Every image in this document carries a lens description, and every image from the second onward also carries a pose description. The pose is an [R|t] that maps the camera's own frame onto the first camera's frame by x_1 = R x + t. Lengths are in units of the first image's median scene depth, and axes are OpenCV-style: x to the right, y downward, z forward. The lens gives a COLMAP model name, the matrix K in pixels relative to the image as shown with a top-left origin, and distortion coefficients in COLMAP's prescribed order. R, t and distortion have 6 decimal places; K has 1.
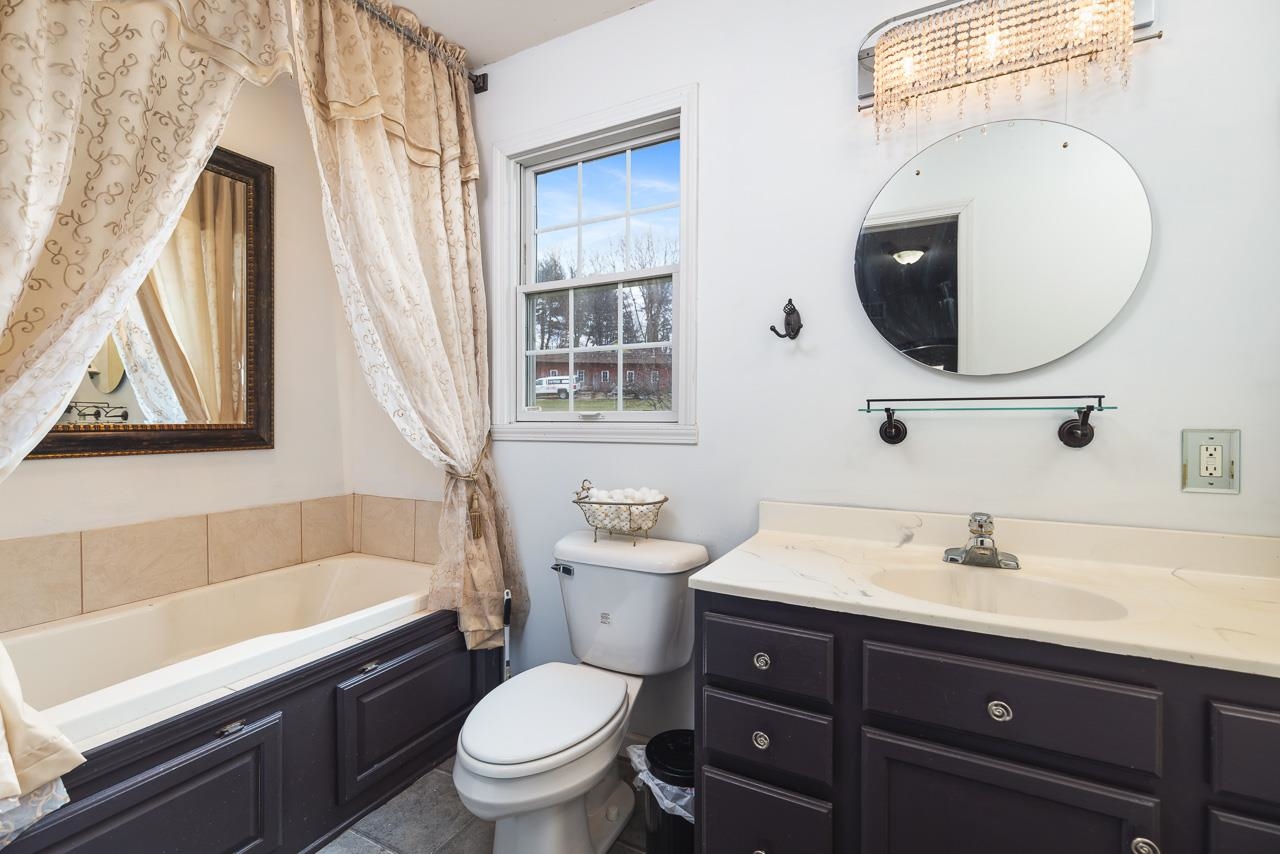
lens RADIAL K [[575.5, 0, 636.1], [0, 575.5, 424.9], [0, 0, 1]] dist [0.005886, -0.001336]
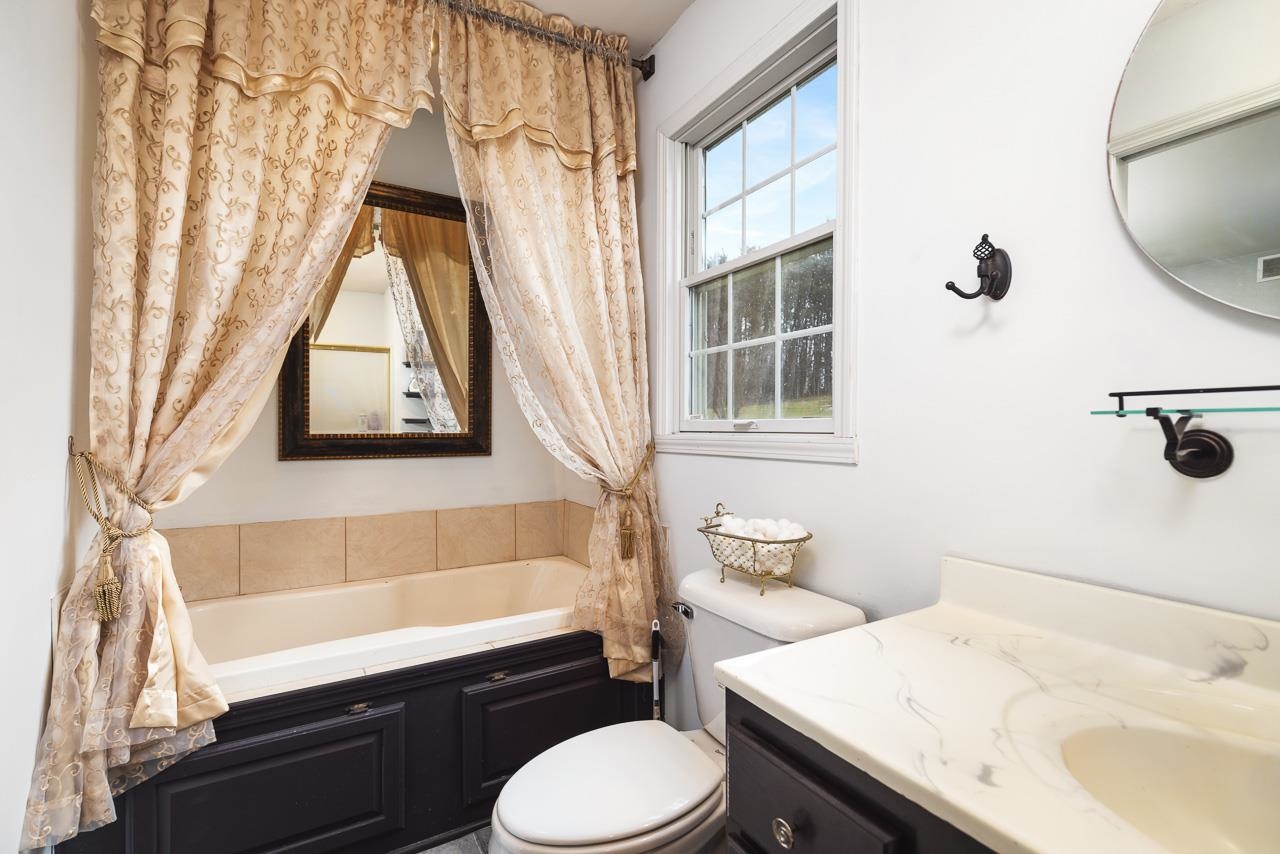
lens RADIAL K [[575.5, 0, 639.8], [0, 575.5, 428.3], [0, 0, 1]] dist [0.005886, -0.001336]
pose [[0.846054, -0.001333, -0.533096, 0.260464], [-0.003070, 0.999968, -0.007372, -0.004926], [0.533088, 0.007873, 0.846023, 0.257114]]
